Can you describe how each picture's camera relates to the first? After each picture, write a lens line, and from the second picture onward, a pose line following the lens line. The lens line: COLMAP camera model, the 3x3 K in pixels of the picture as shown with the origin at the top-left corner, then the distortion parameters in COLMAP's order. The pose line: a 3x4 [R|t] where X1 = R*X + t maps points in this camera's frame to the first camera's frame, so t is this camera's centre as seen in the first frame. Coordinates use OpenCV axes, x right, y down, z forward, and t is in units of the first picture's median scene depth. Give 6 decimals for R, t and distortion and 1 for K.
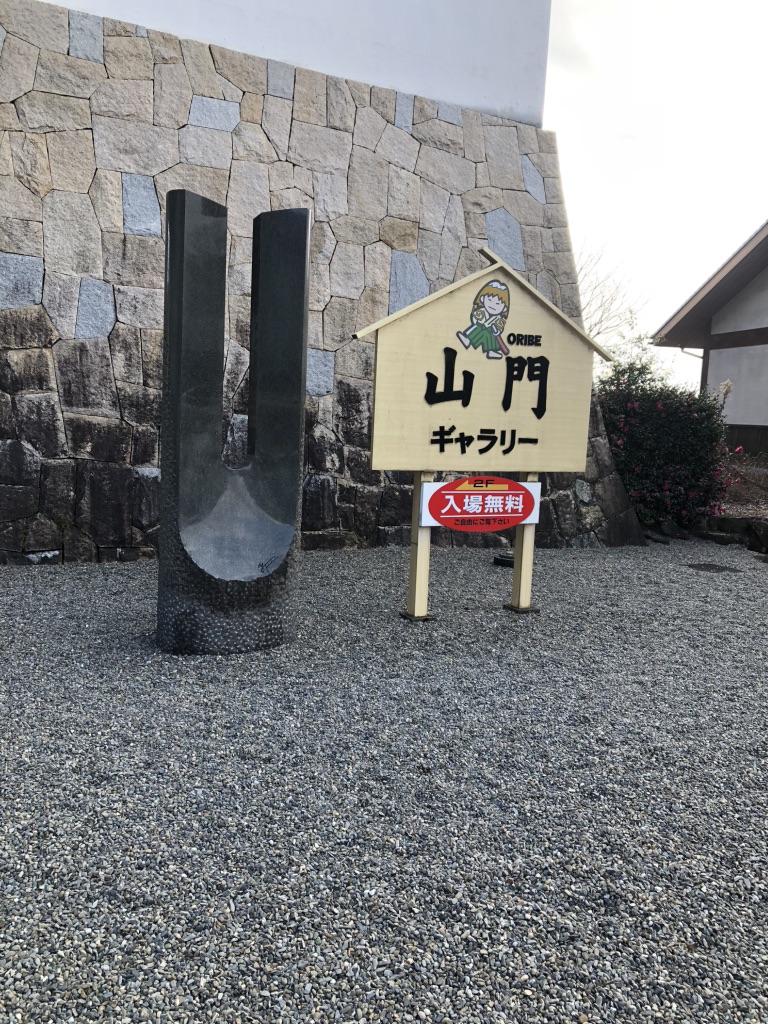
lens RADIAL K [[779.0, 0, 384.0], [0, 779.0, 512.0], [0, 0, 1]] dist [0.003075, 0.000897]
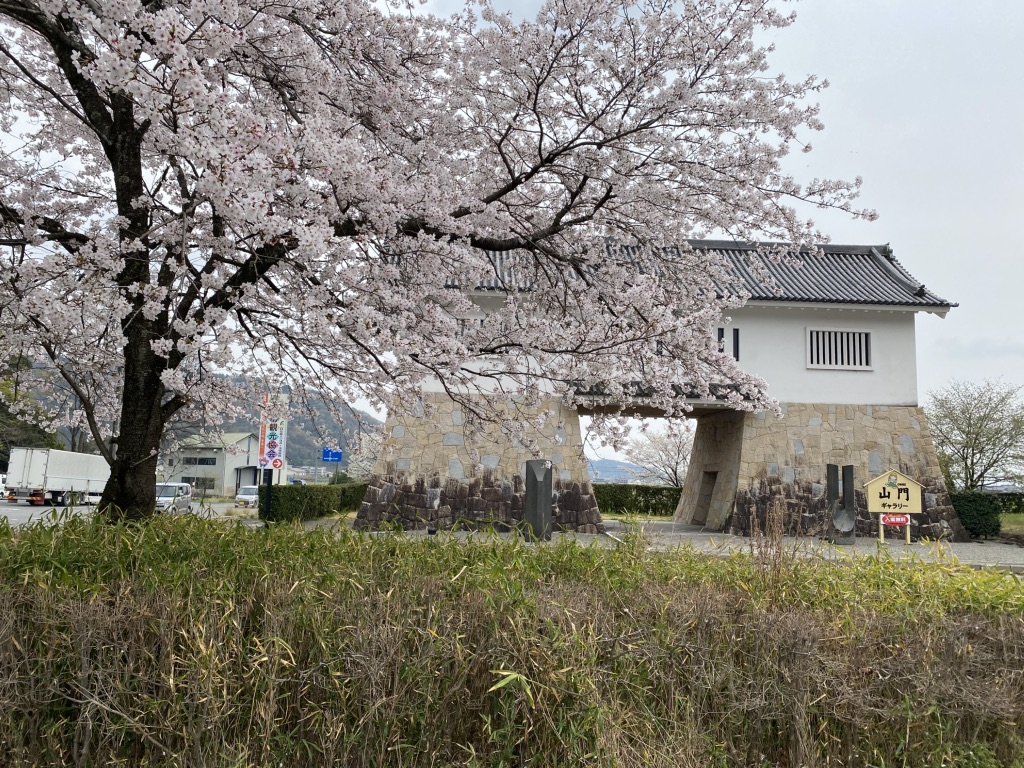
lens RADIAL K [[779.0, 0, 512.0], [0, 779.0, 384.0], [0, 0, 1]] dist [0.003075, 0.000897]
pose [[0.911909, -0.073066, -0.403835, -0.020976], [-0.031786, 0.968492, -0.247008, 0.417897], [0.409159, 0.238085, 0.880854, -4.130818]]
